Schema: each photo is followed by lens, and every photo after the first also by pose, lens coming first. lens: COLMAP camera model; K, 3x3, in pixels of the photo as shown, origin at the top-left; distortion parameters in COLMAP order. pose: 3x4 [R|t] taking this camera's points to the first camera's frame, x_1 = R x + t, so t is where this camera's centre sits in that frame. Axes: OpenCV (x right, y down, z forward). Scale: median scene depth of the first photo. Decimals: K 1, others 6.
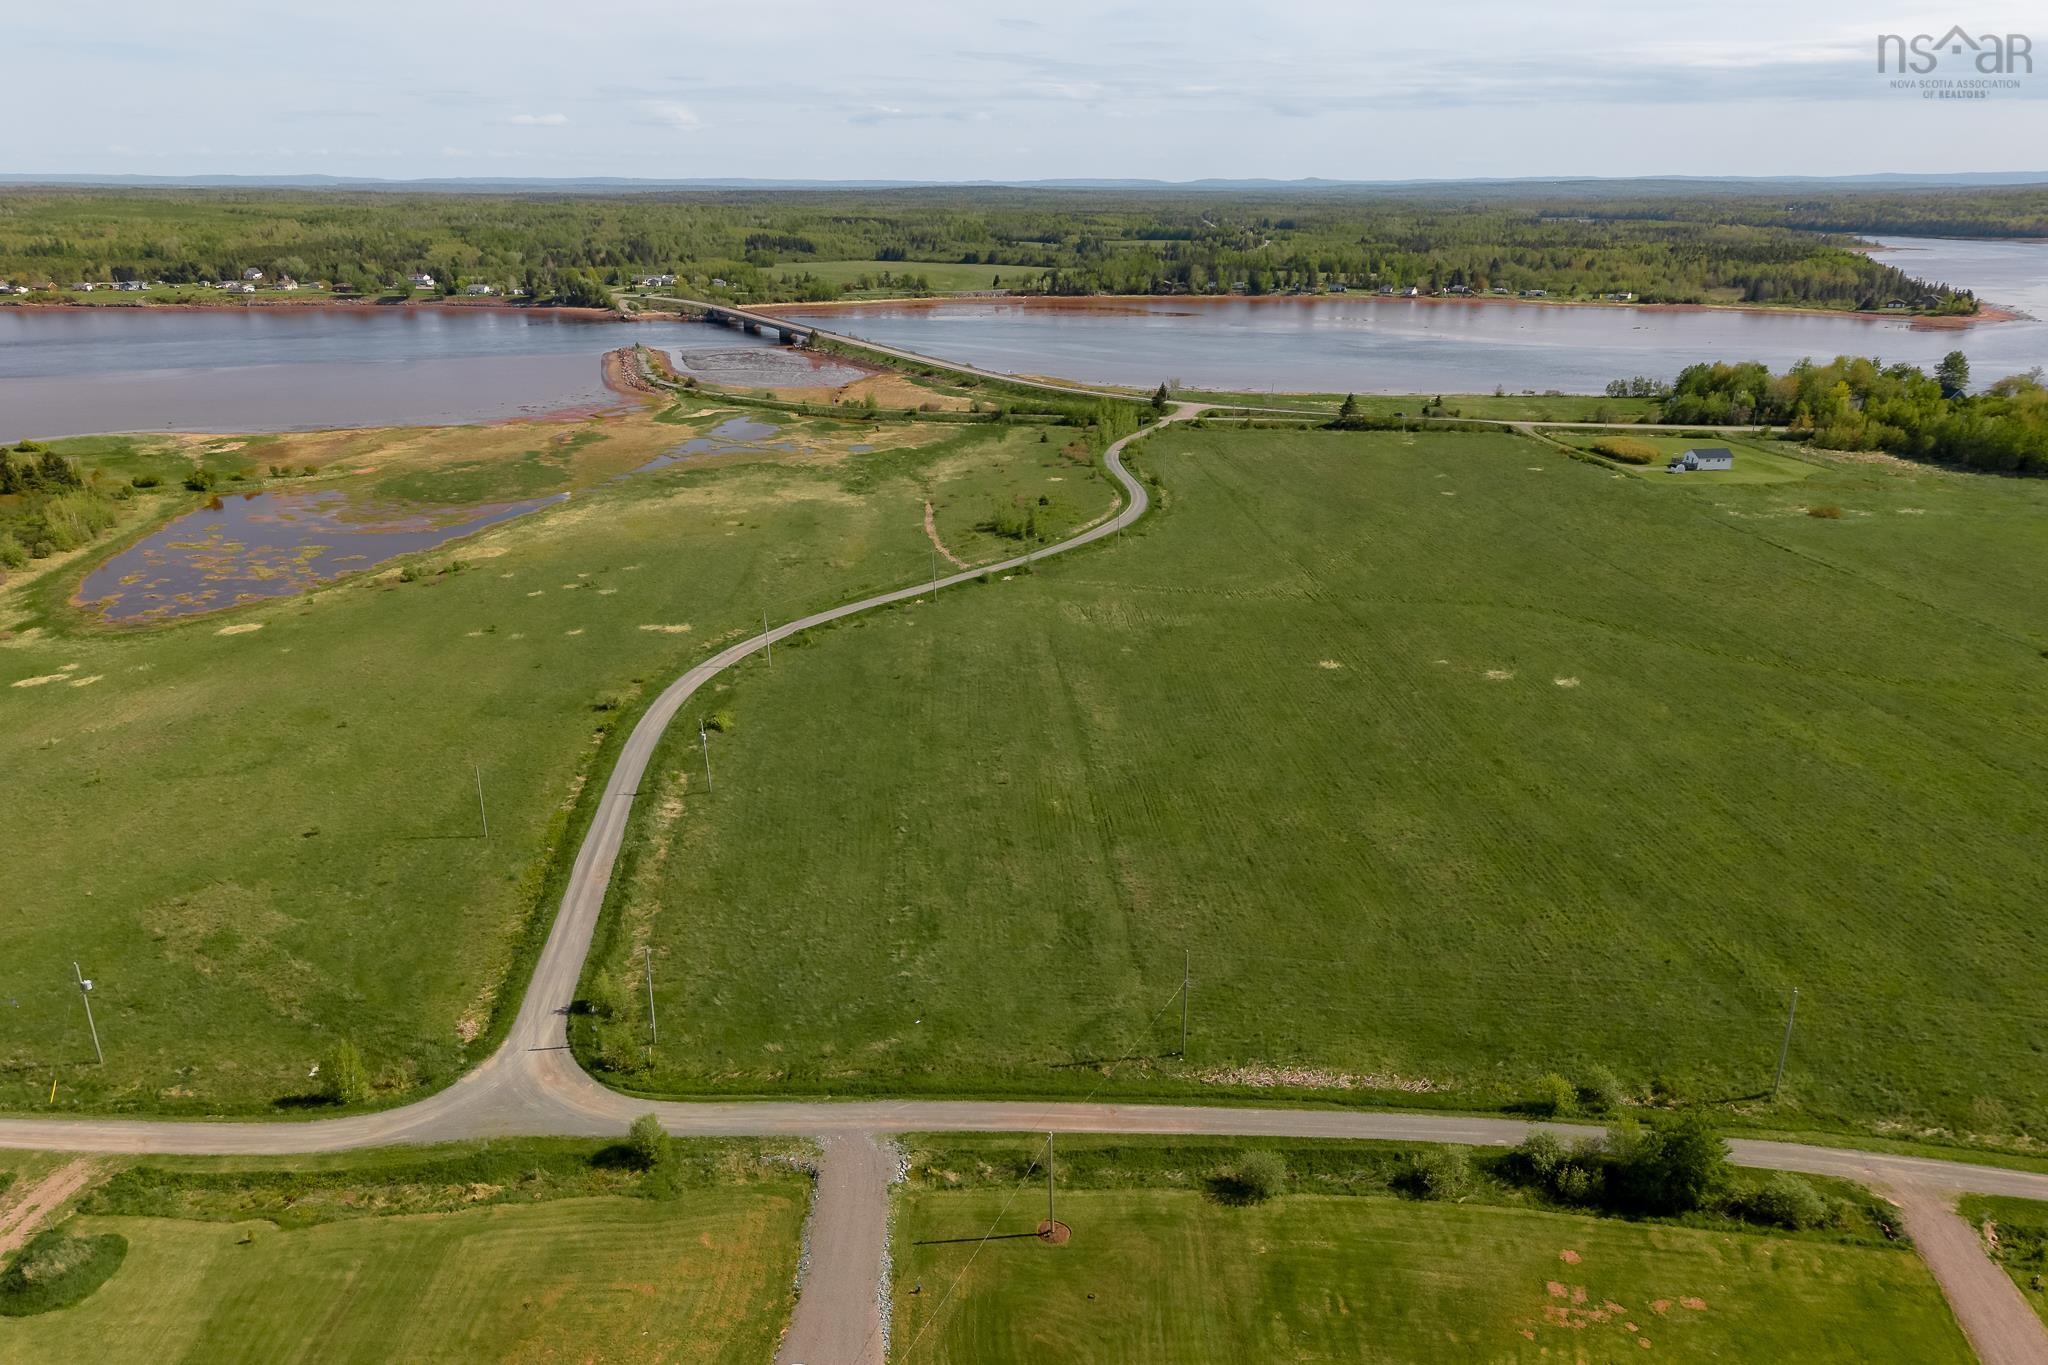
lens RADIAL K [[1351.7, 0, 1018.9], [0, 1351.7, 687.3], [0, 0, 1]] dist [0.052396, -0.031884]
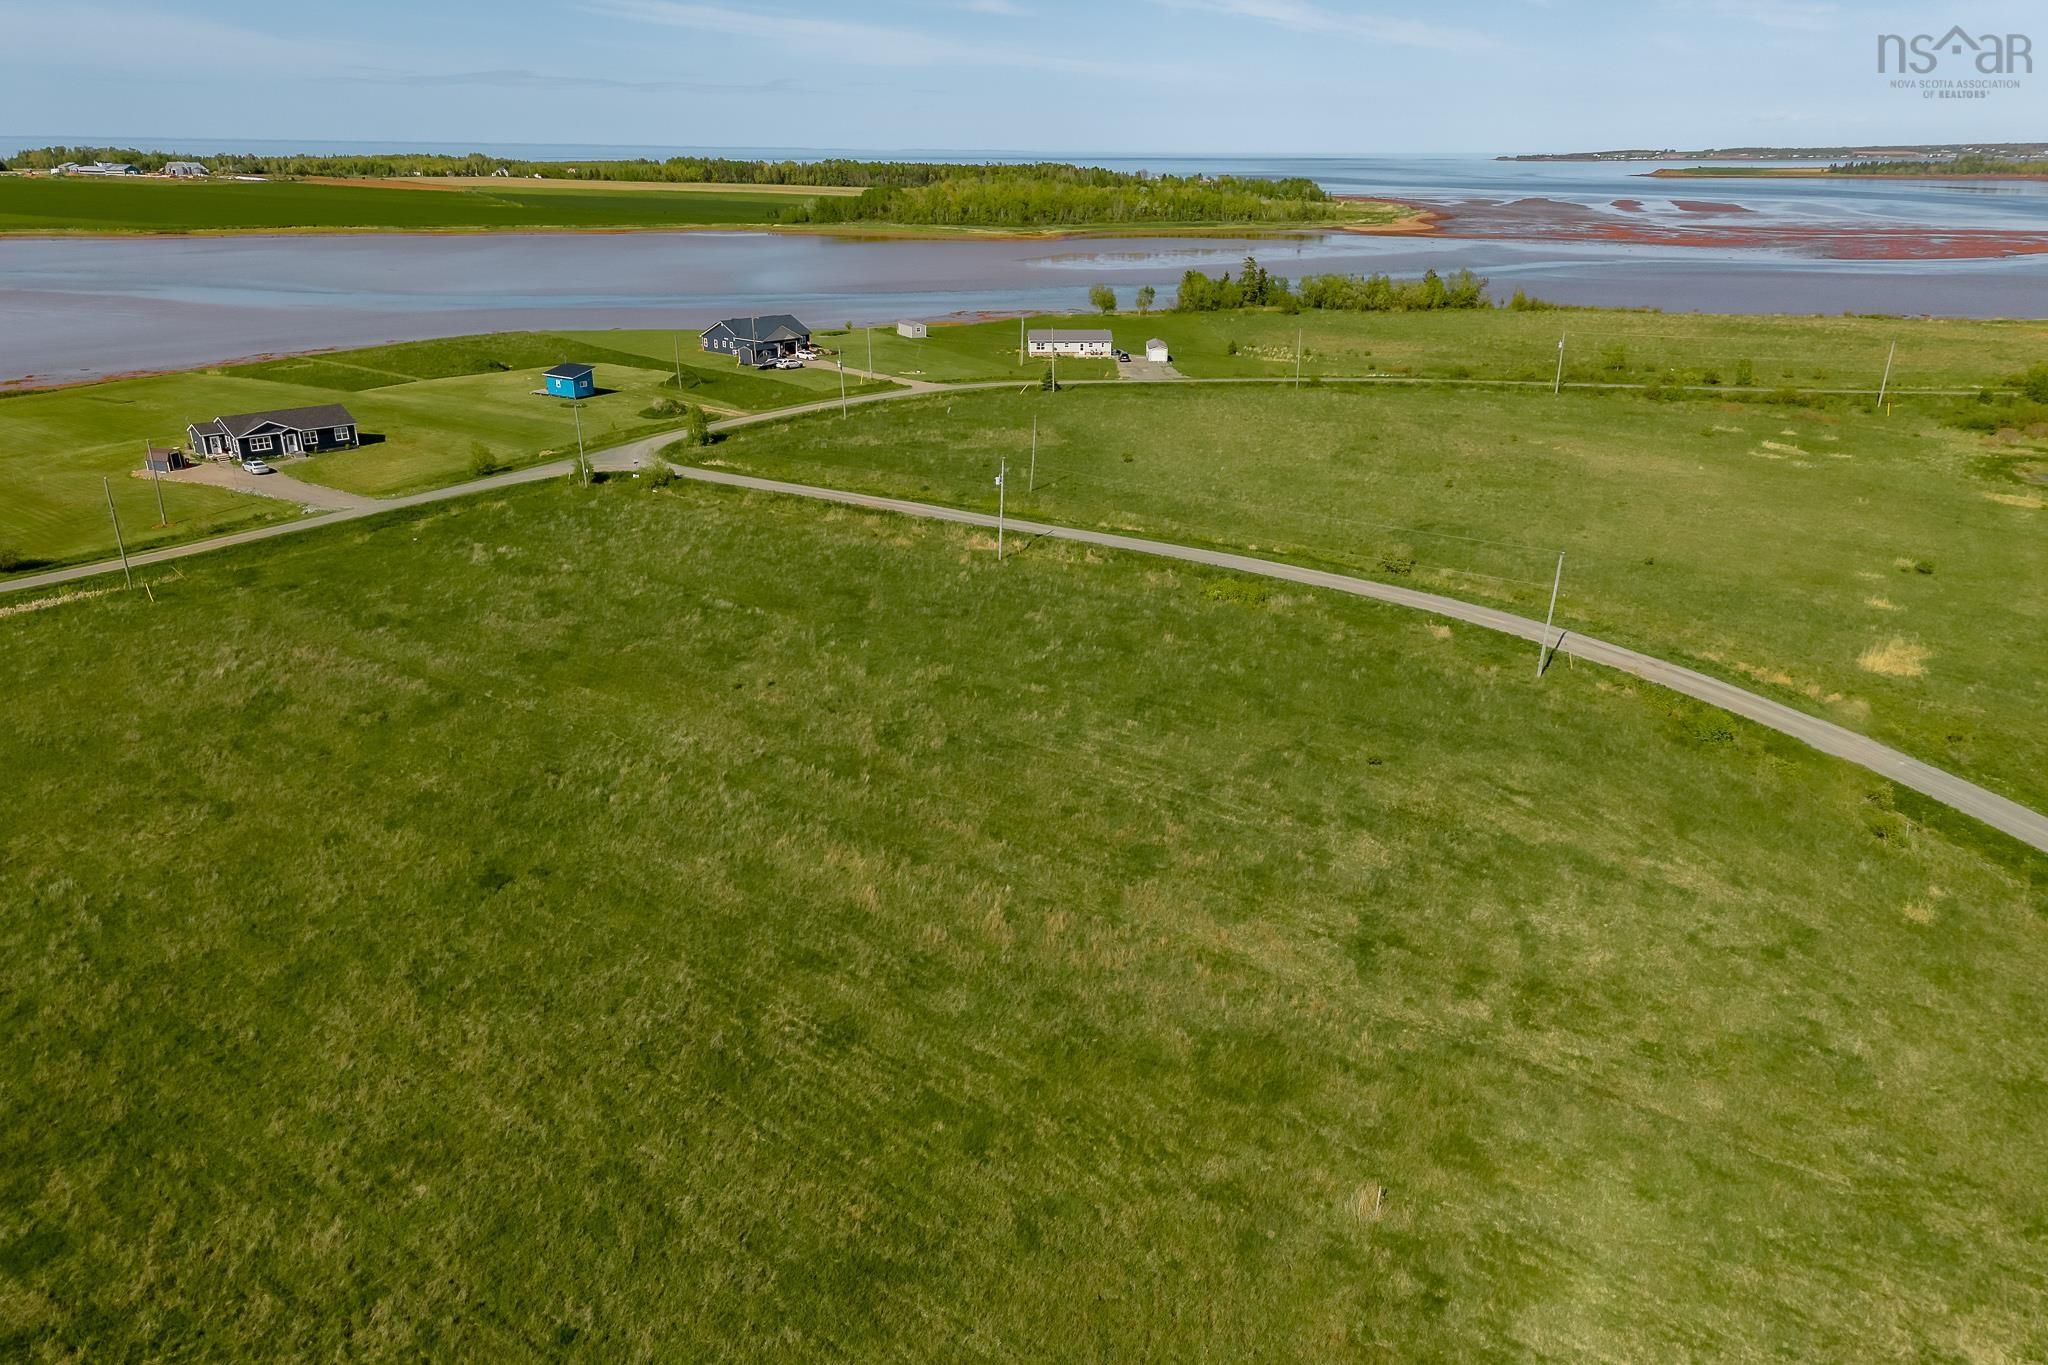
lens RADIAL K [[1351.7, 0, 1023.5], [0, 1351.7, 686.4], [0, 0, 1]] dist [0.052396, -0.031884]
pose [[-0.593071, 0.295231, -0.749070, 0.167210], [-0.280866, 0.796046, 0.536120, -0.130593], [0.754574, 0.528345, -0.389192, 0.633981]]
